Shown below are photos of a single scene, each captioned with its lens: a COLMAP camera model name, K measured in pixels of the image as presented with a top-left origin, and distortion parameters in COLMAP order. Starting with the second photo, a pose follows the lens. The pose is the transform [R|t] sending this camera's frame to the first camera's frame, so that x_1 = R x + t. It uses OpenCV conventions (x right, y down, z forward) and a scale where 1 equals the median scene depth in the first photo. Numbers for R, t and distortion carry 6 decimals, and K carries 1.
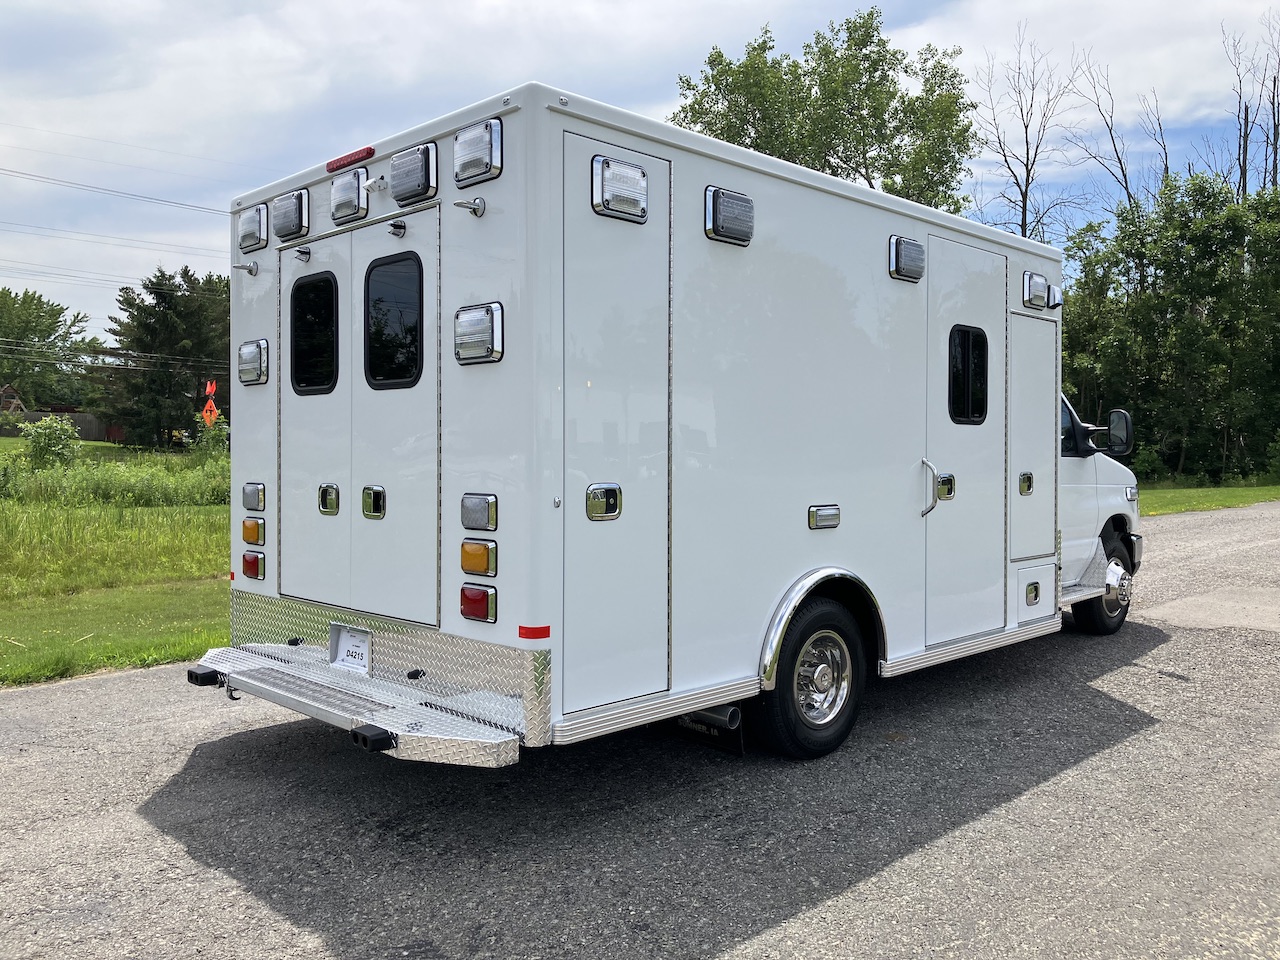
lens RADIAL K [[1046.4, 0, 658.4], [0, 1046.4, 461.6], [0, 0, 1]] dist [0.038783, -0.043892]
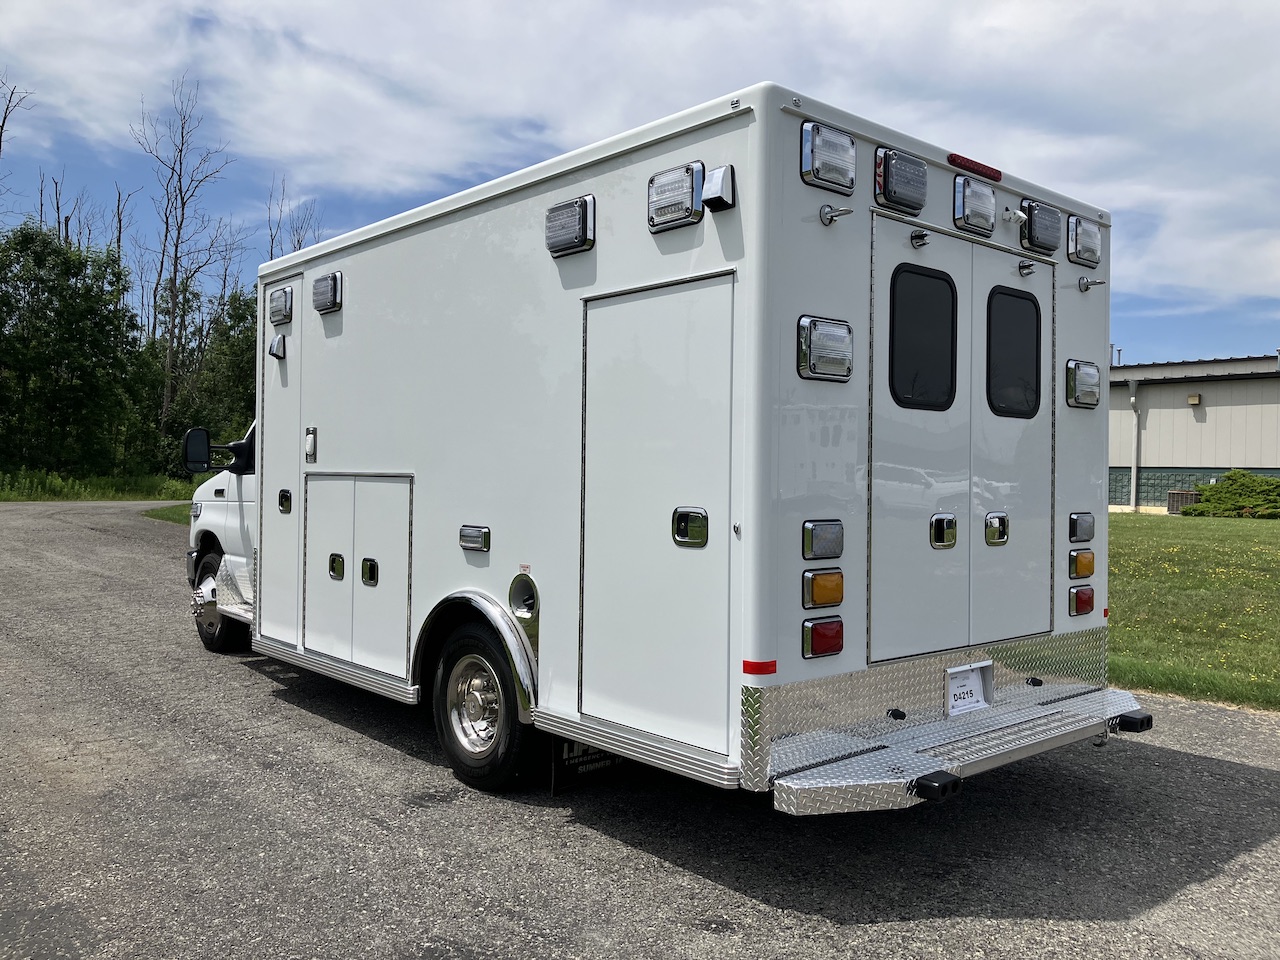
lens RADIAL K [[1048.2, 0, 641.7], [0, 1048.2, 464.7], [0, 0, 1]] dist [0.039806, -0.038974]
pose [[0.068776, 0.007737, 0.997602, -1.161835], [-0.003075, 0.999967, -0.007543, -0.011952], [-0.997627, -0.002549, 0.068798, 1.141483]]
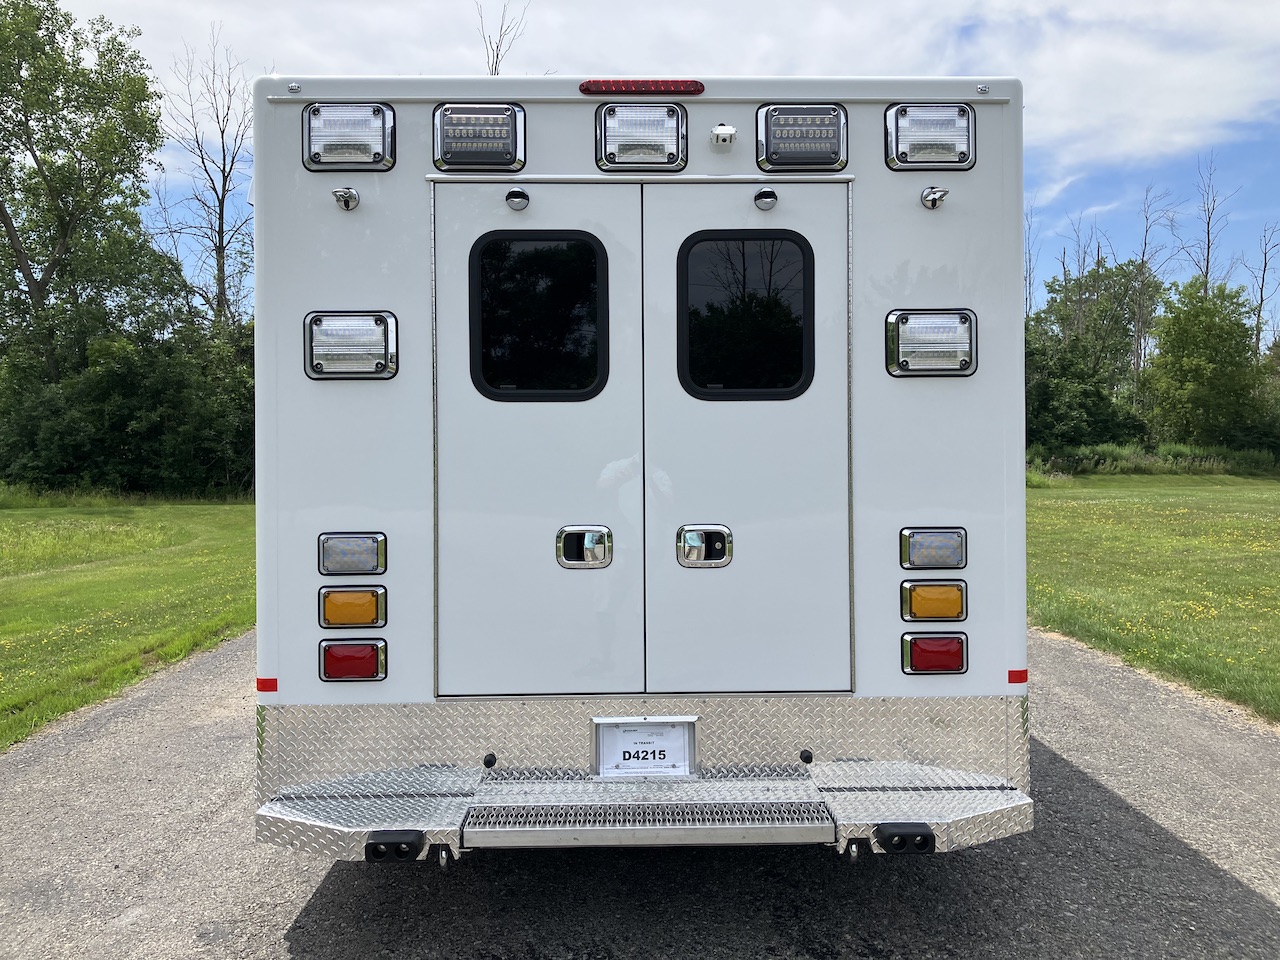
lens RADIAL K [[1048.2, 0, 641.7], [0, 1048.2, 464.7], [0, 0, 1]] dist [0.039806, -0.038974]
pose [[0.695194, -0.008628, 0.718770, -0.769119], [0.015788, 0.999870, -0.003268, -0.017207], [-0.718648, 0.013620, 0.695240, 0.452054]]
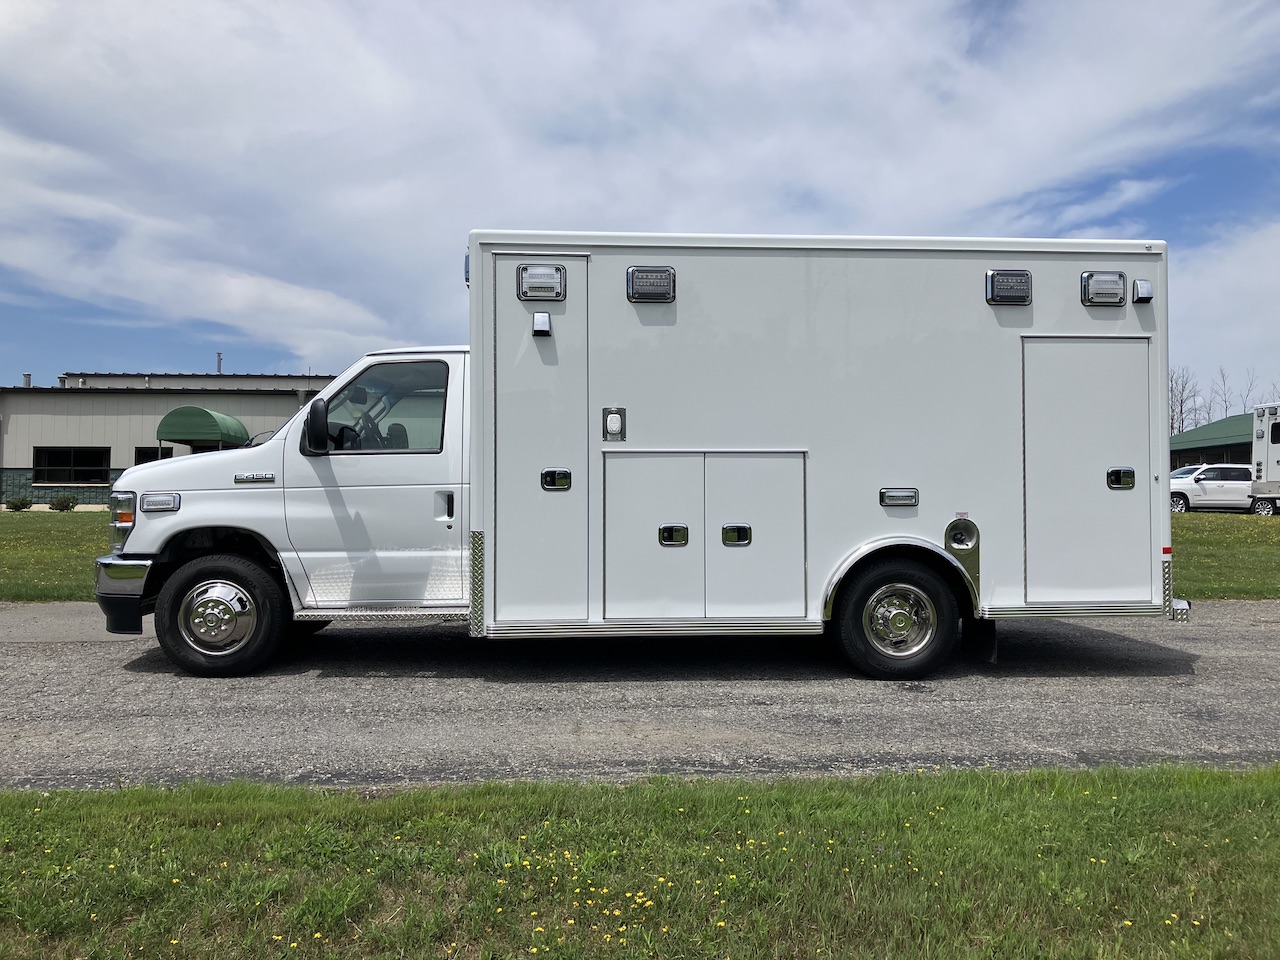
lens RADIAL K [[1048.2, 0, 641.7], [0, 1048.2, 464.7], [0, 0, 1]] dist [0.039806, -0.038974]
pose [[-0.760318, 0.015966, 0.649354, -0.810439], [0.007456, 0.999847, -0.015853, 0.027202], [-0.649508, -0.007212, -0.760321, 2.579982]]
